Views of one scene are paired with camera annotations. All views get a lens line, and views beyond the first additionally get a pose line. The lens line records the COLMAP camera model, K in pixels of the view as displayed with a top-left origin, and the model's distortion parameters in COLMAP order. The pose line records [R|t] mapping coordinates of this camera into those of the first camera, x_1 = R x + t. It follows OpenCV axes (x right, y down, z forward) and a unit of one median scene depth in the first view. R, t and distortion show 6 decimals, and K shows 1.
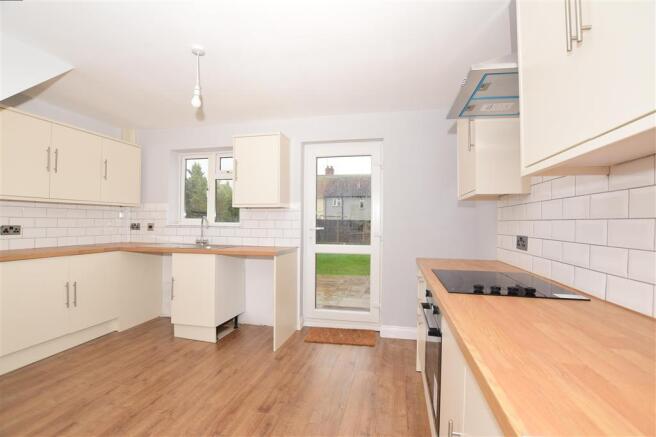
lens RADIAL K [[289.8, 0, 330.2], [0, 289.8, 219.7], [0, 0, 1]] dist [-0.023123, 0.000886]
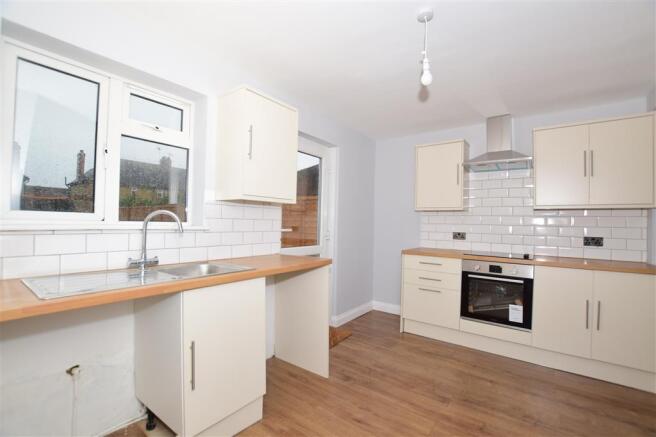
lens RADIAL K [[289.8, 0, 330.2], [0, 289.8, 219.7], [0, 0, 1]] dist [-0.023123, 0.000886]
pose [[0.417334, 0.008929, 0.908709, -1.122297], [-0.023329, 0.999727, 0.000891, -0.005029], [-0.908454, -0.021571, 0.417429, 0.769395]]
